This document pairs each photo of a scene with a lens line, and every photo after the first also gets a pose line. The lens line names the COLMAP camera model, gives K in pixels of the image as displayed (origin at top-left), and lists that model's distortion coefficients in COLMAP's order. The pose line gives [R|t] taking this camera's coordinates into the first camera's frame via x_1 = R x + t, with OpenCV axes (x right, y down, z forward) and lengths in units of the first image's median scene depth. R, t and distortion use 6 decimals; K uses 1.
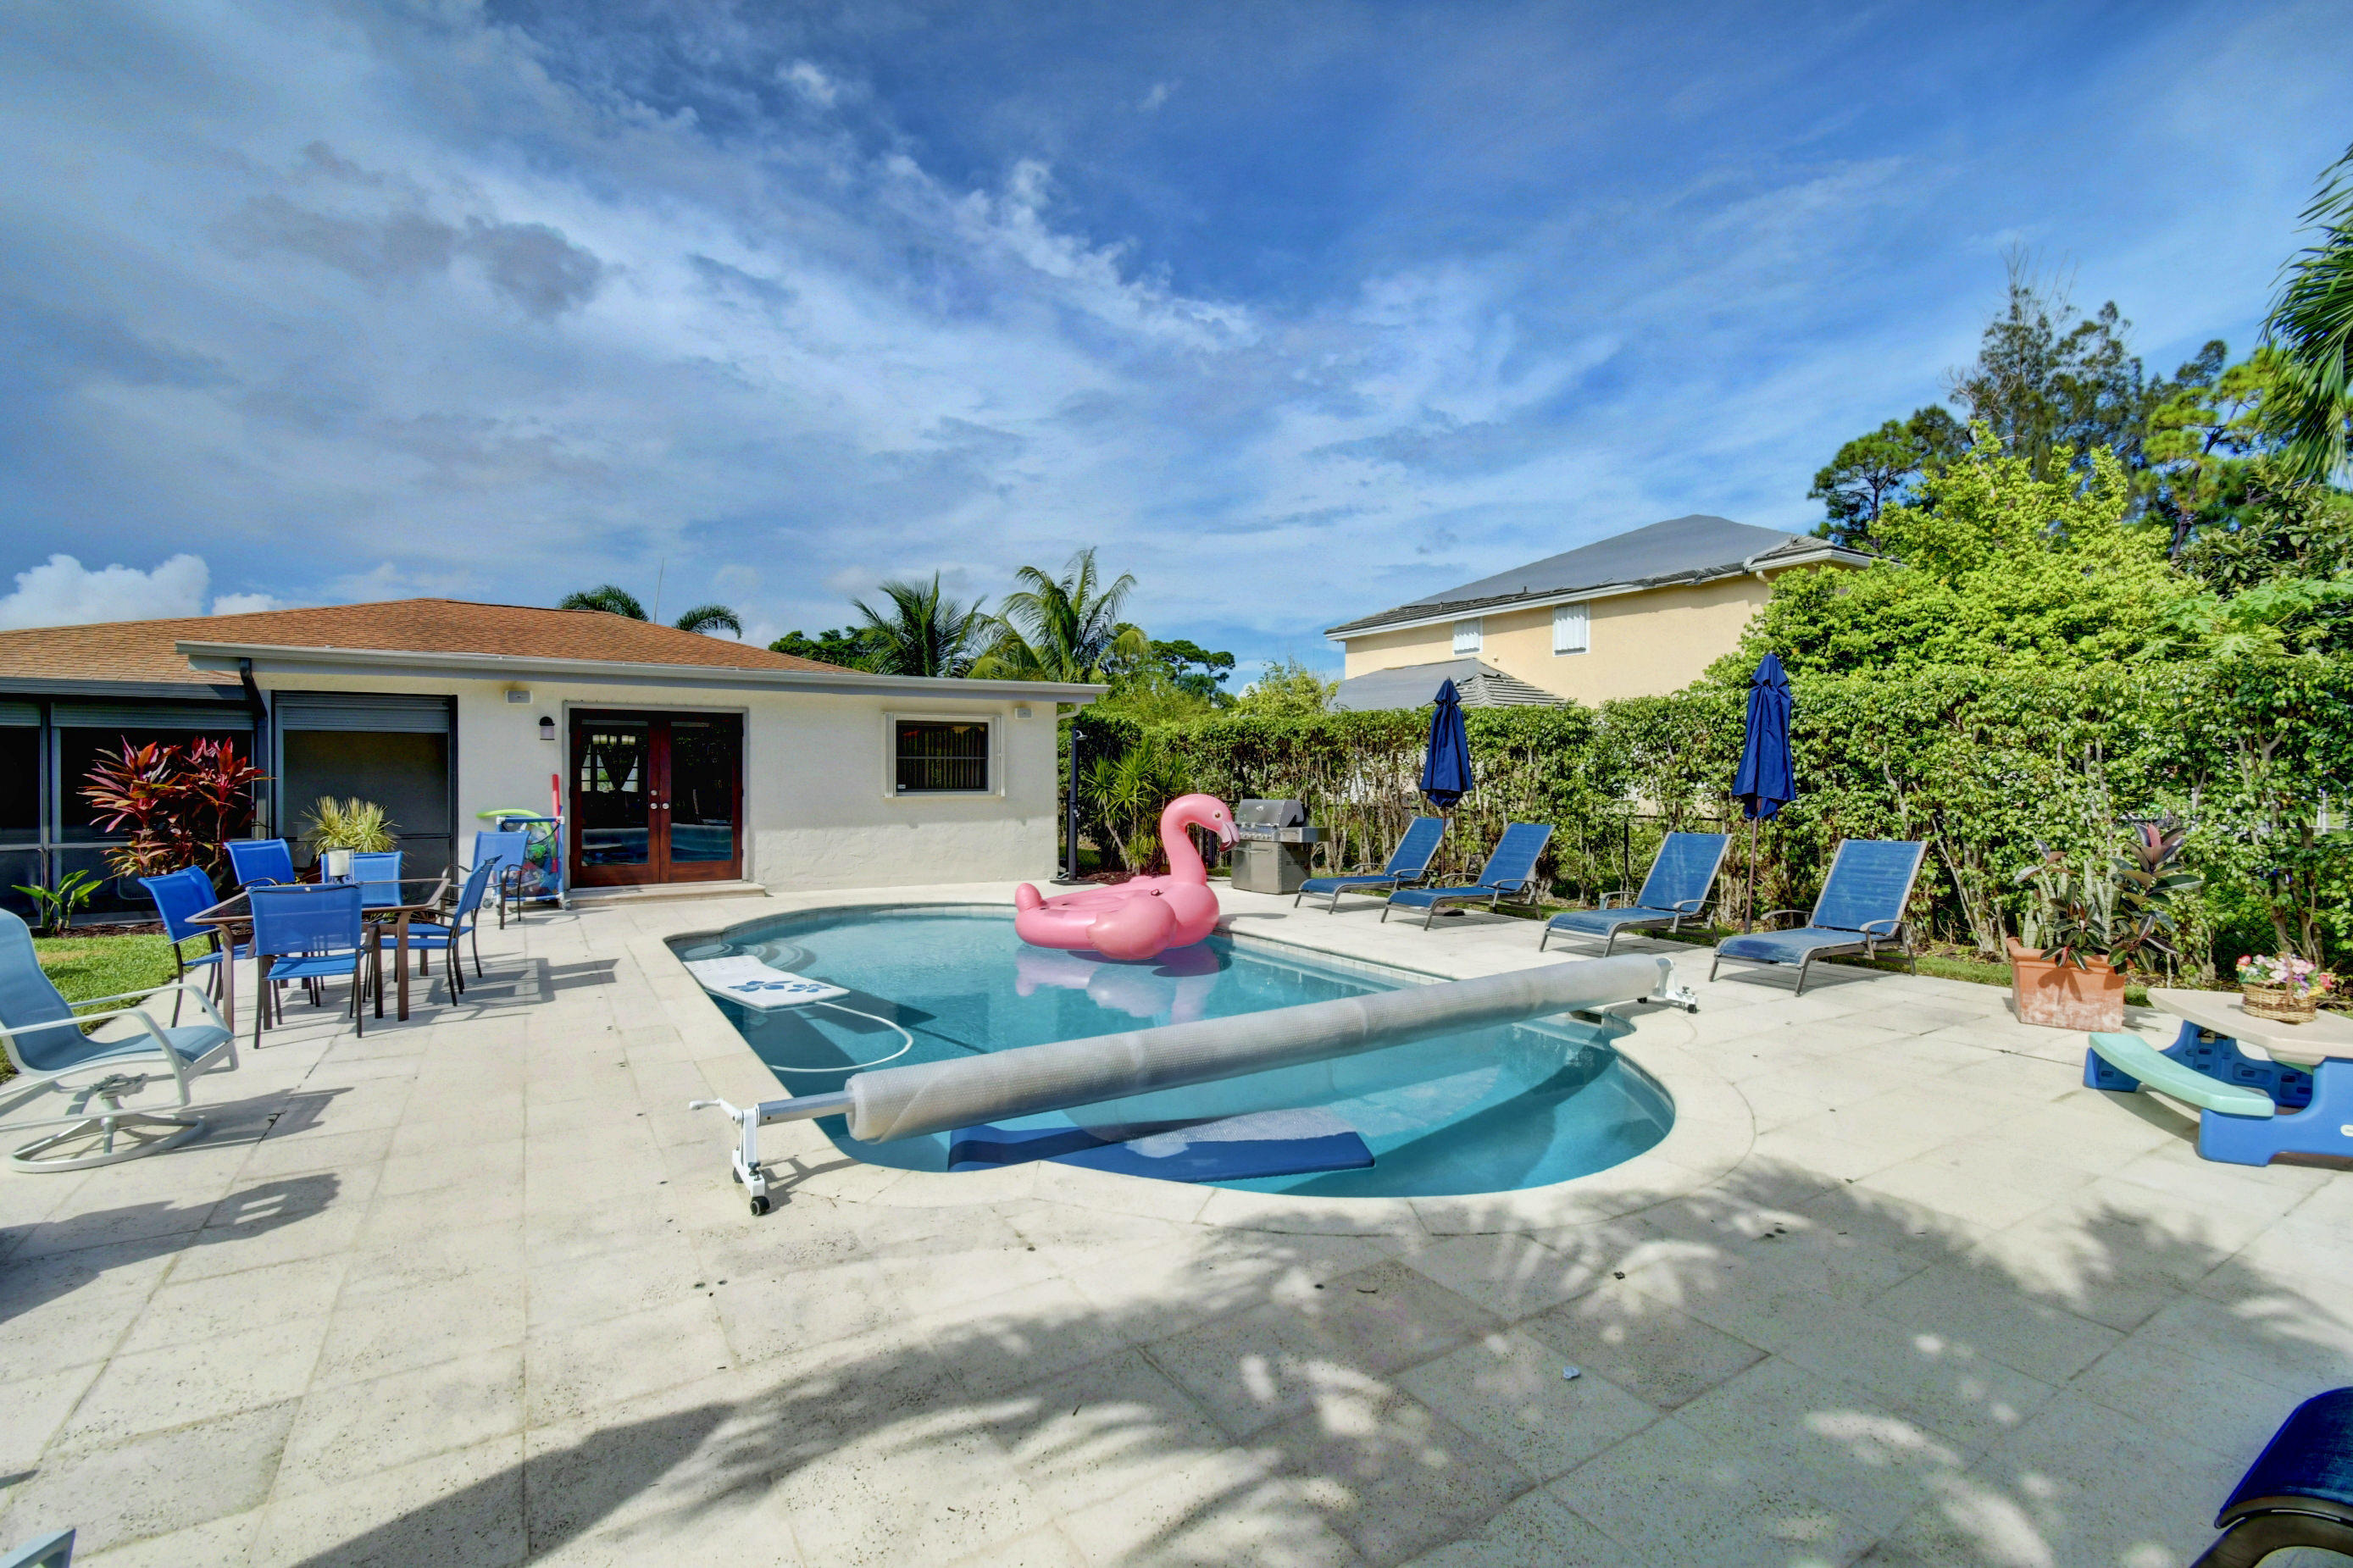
lens RADIAL K [[1044.8, 0, 1175.0], [0, 1044.8, 802.8], [0, 0, 1]] dist [0.000290, -0.000534]
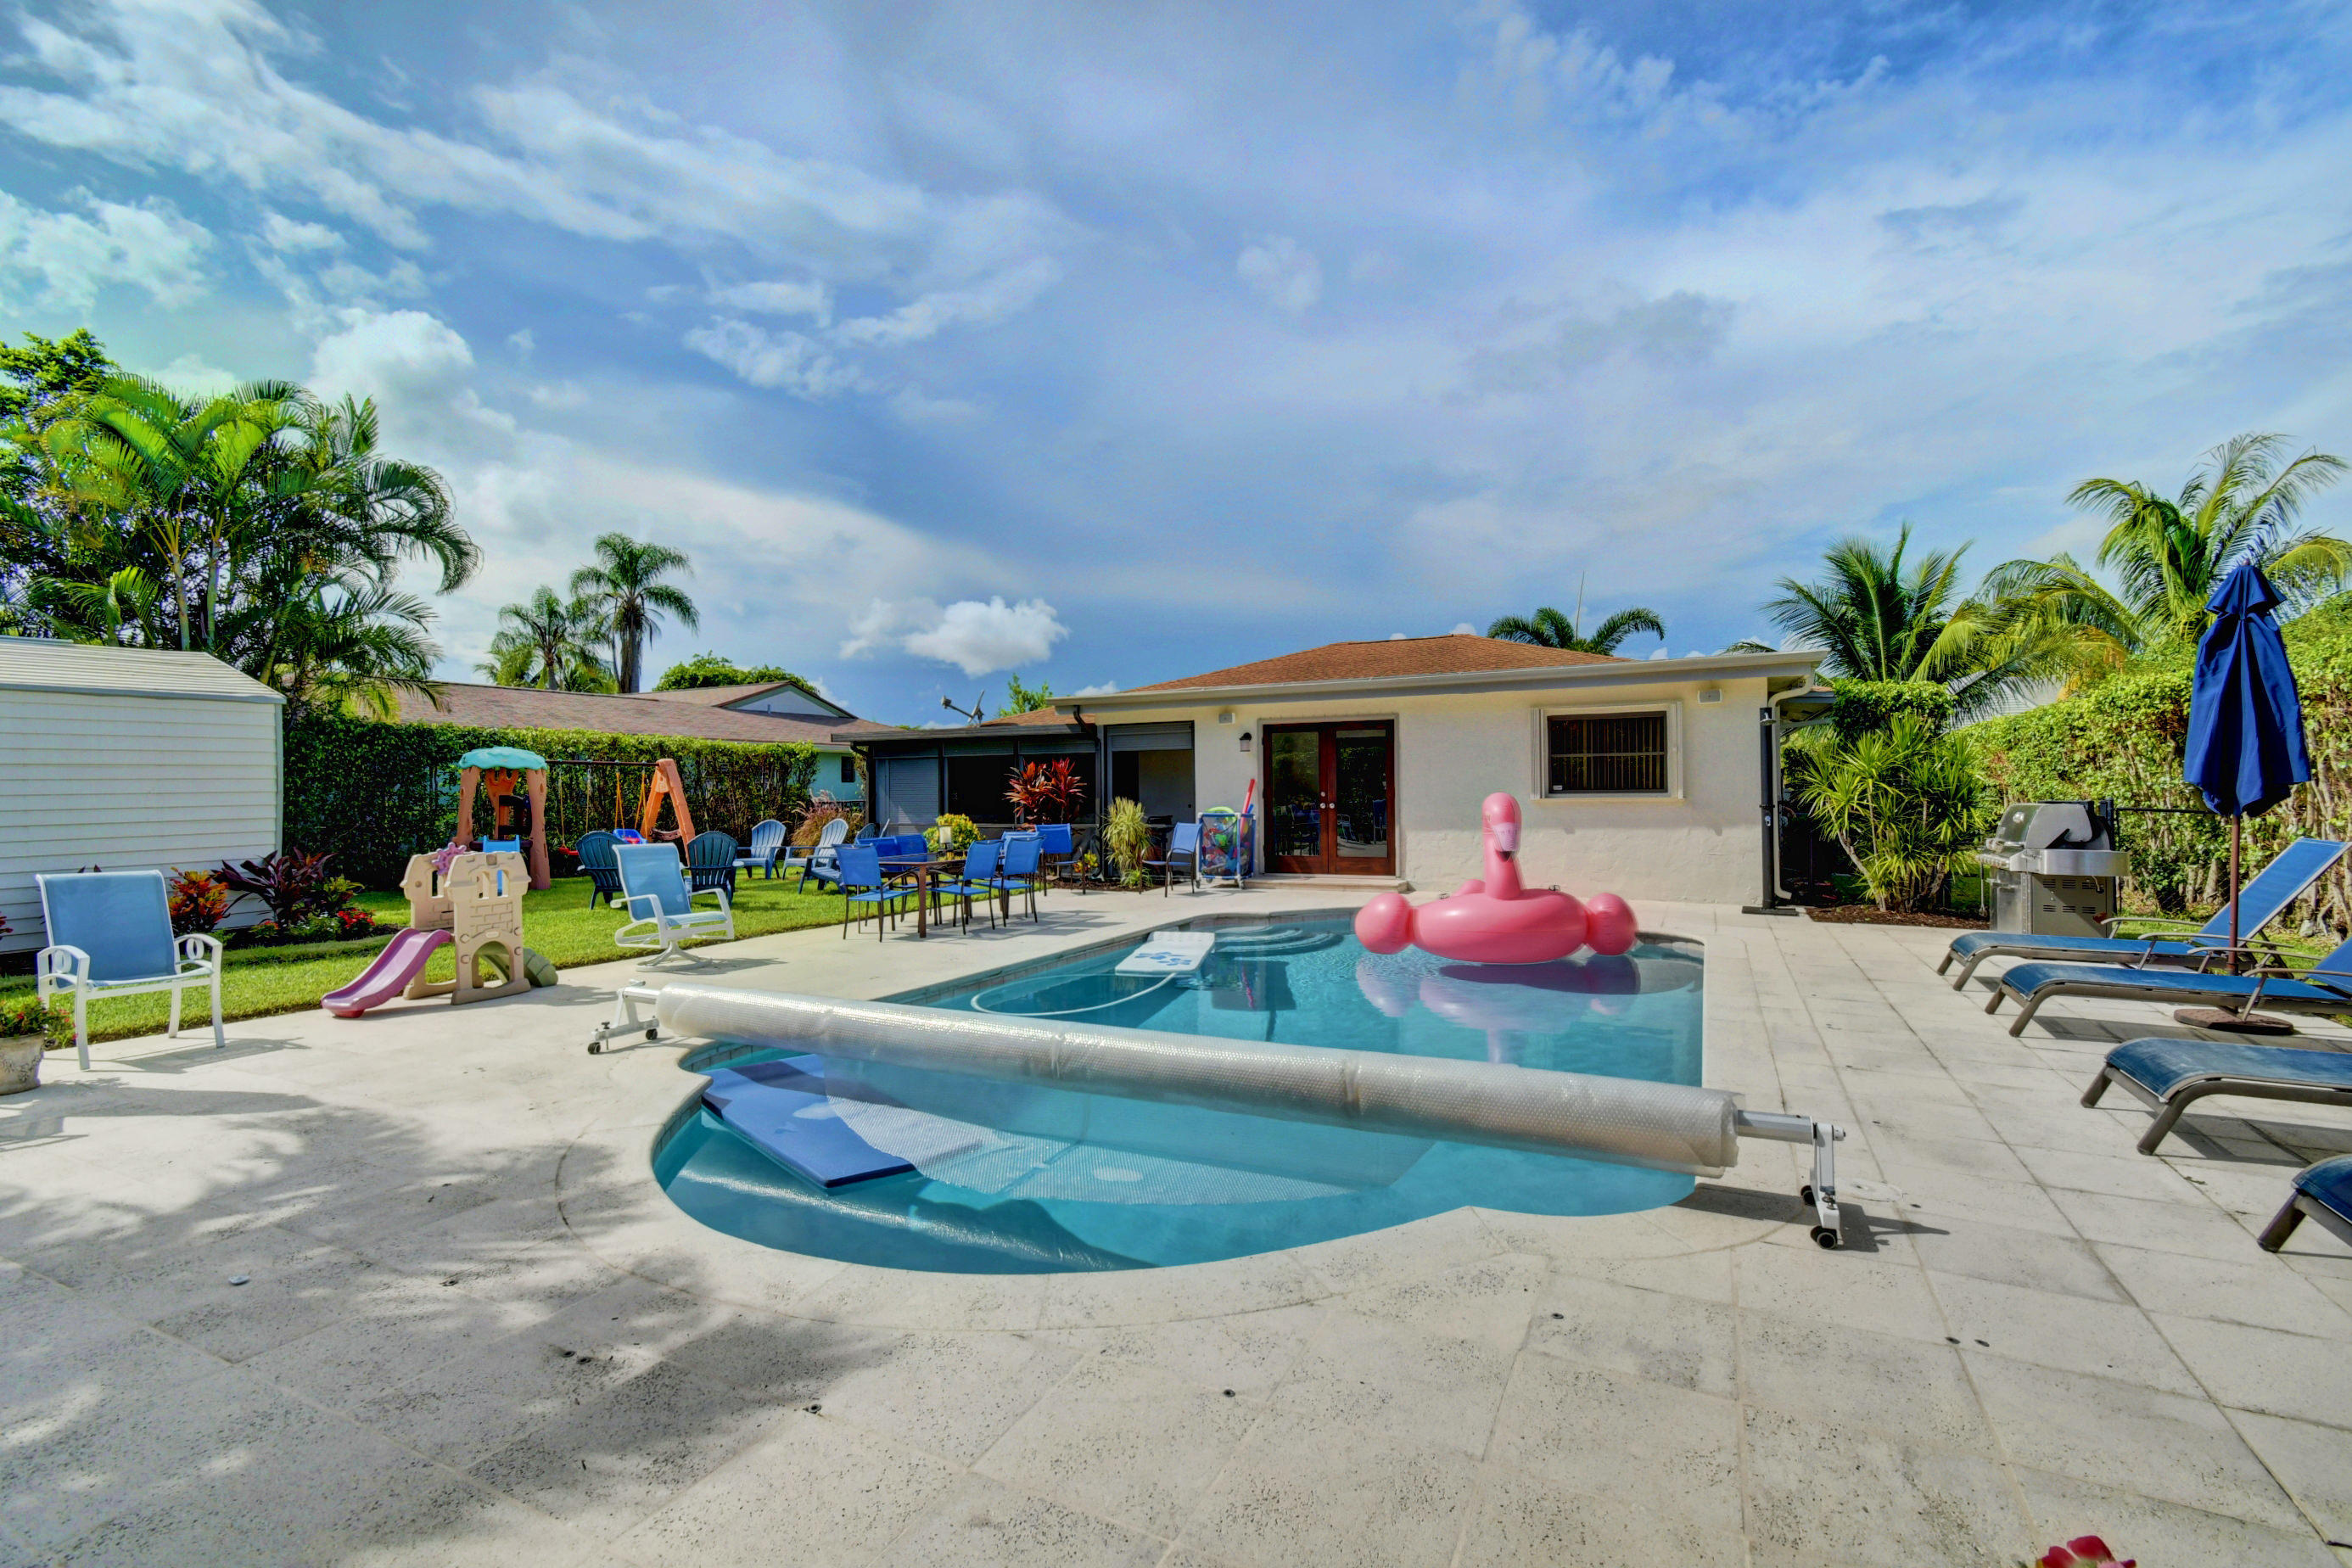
lens RADIAL K [[1044.5, 0, 1174.5], [0, 1044.5, 802.8], [0, 0, 1]] dist [0.000290, -0.000534]
pose [[0.516082, 0.004300, -0.856528, 0.414178], [-0.013087, 0.999910, -0.002865, 0.005386], [0.856439, 0.012689, 0.516092, 0.285073]]
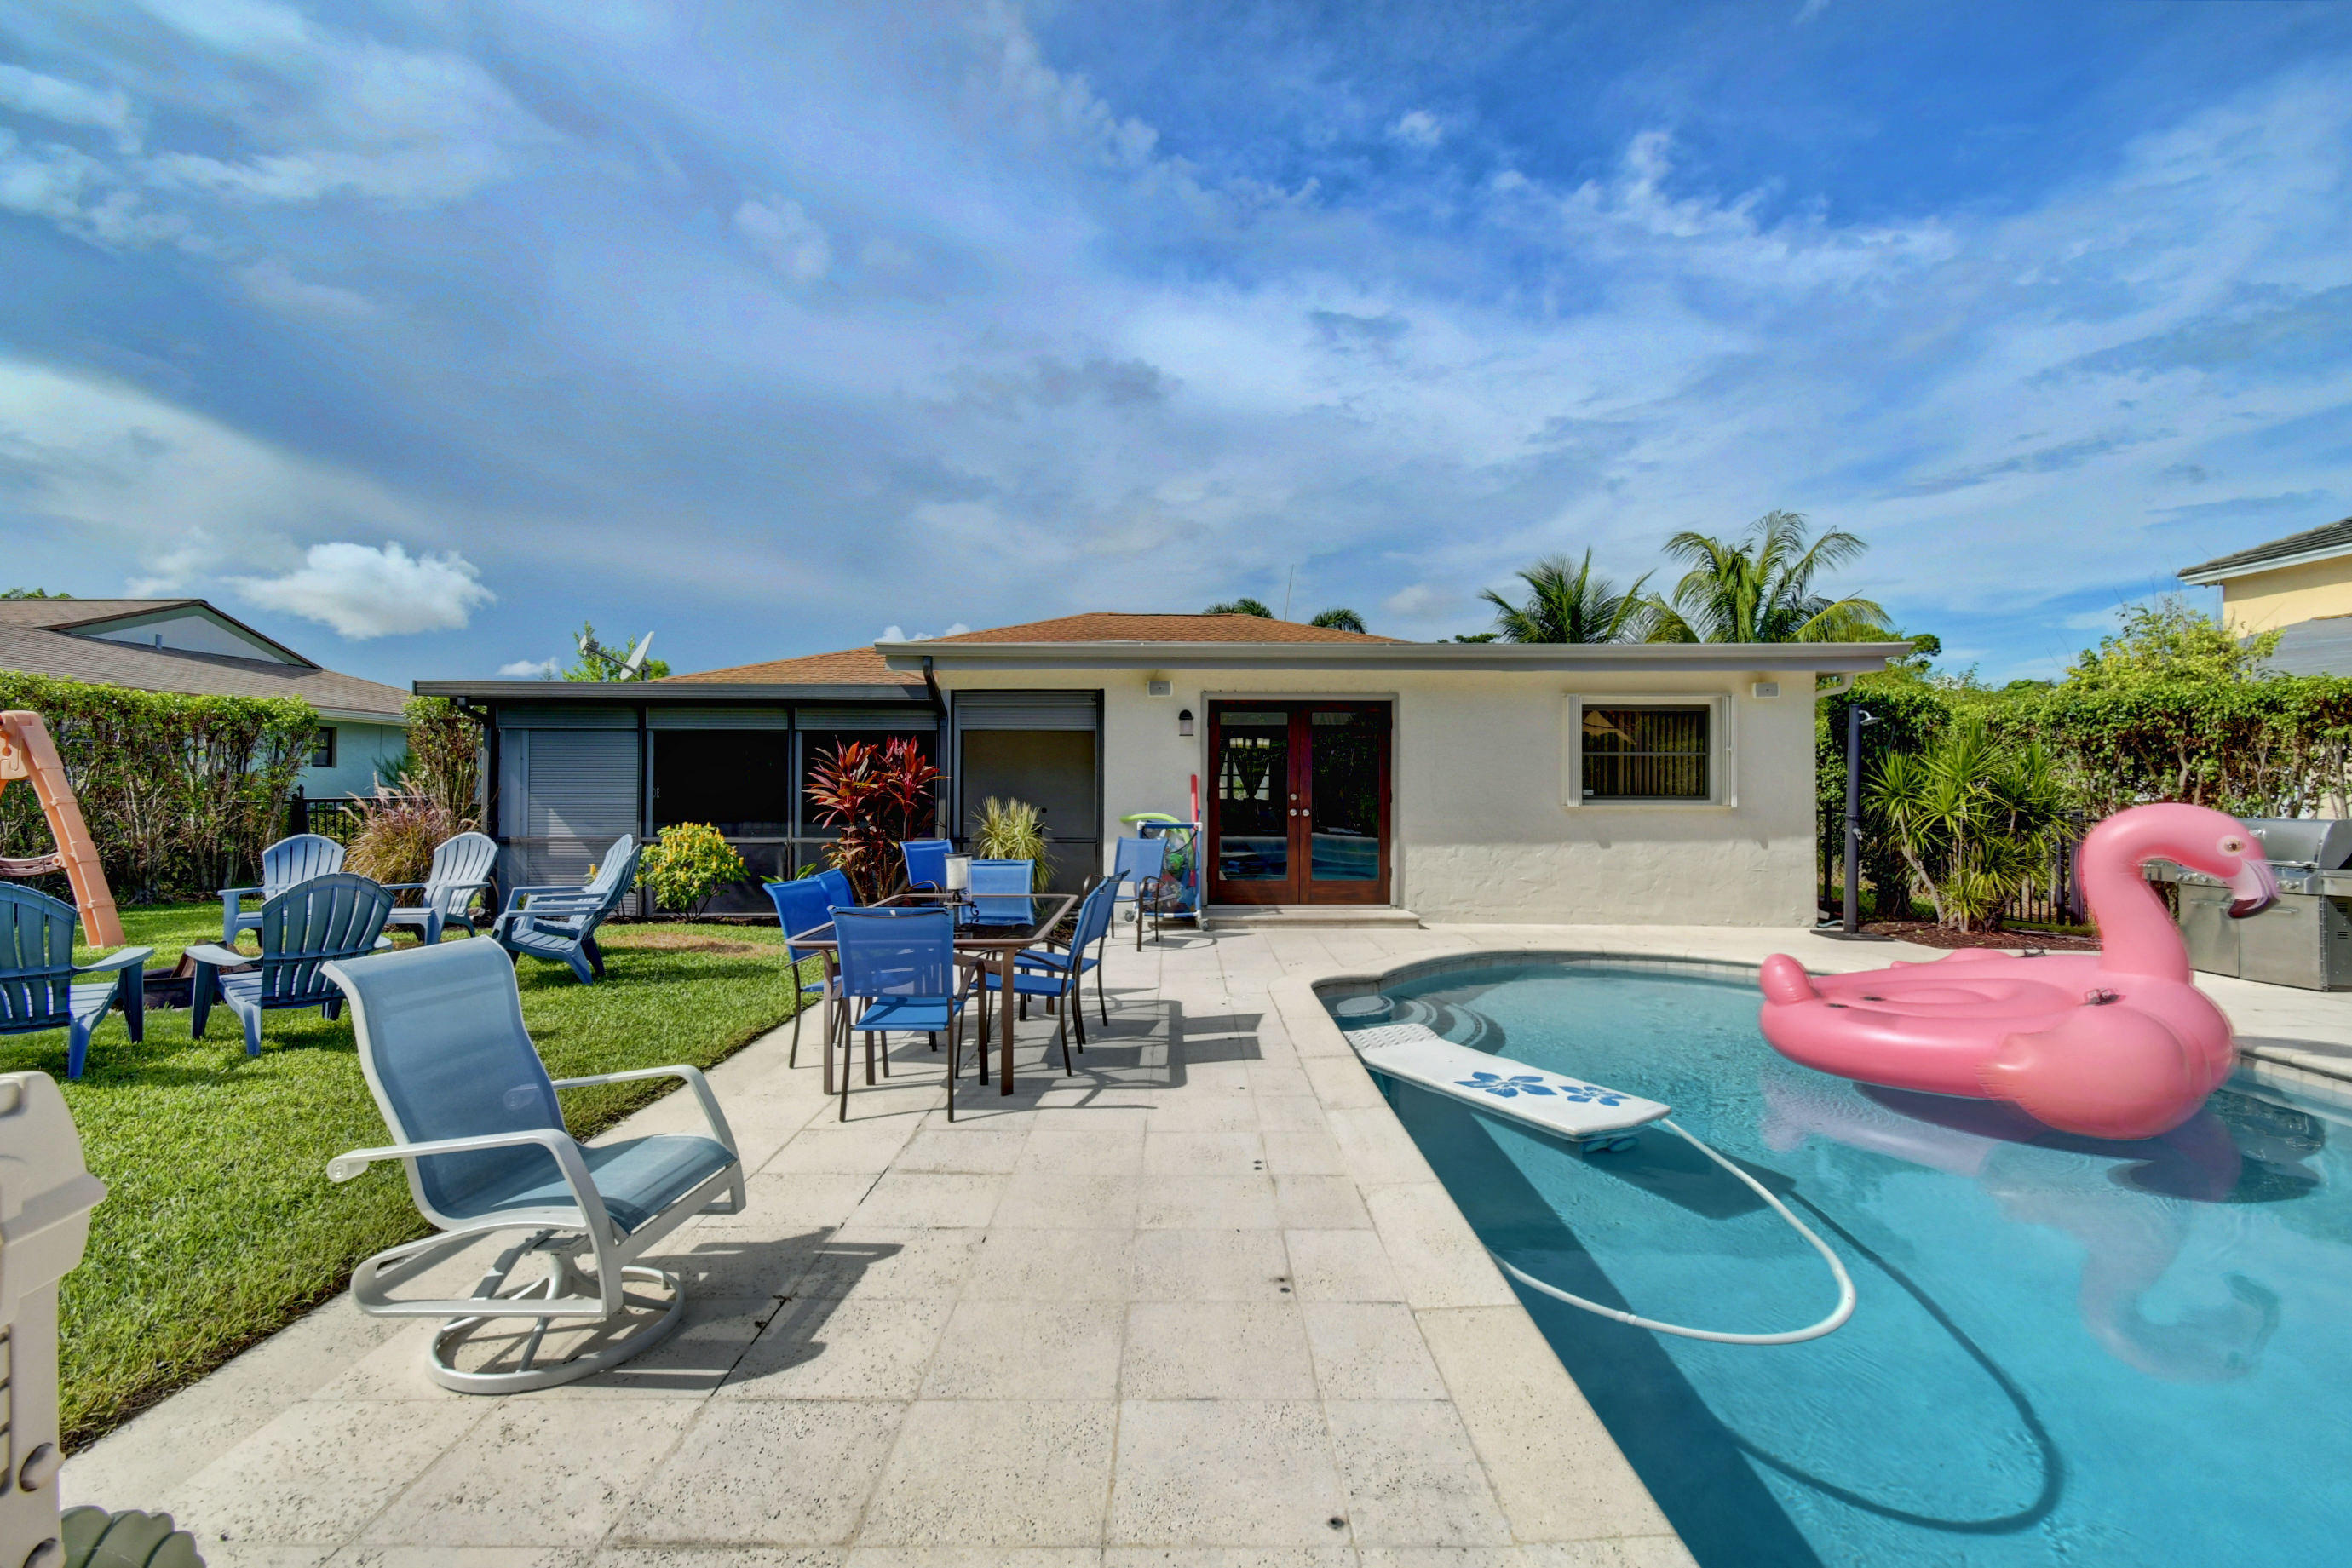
lens RADIAL K [[1055.3, 0, 1175.7], [0, 1055.3, 777.5], [0, 0, 1]] dist [-0.002163, -0.000518]
pose [[0.849071, -0.002063, -0.528275, -0.133276], [-0.017613, 0.999326, -0.032211, 0.004215], [0.527985, 0.036654, 0.848462, 0.231301]]
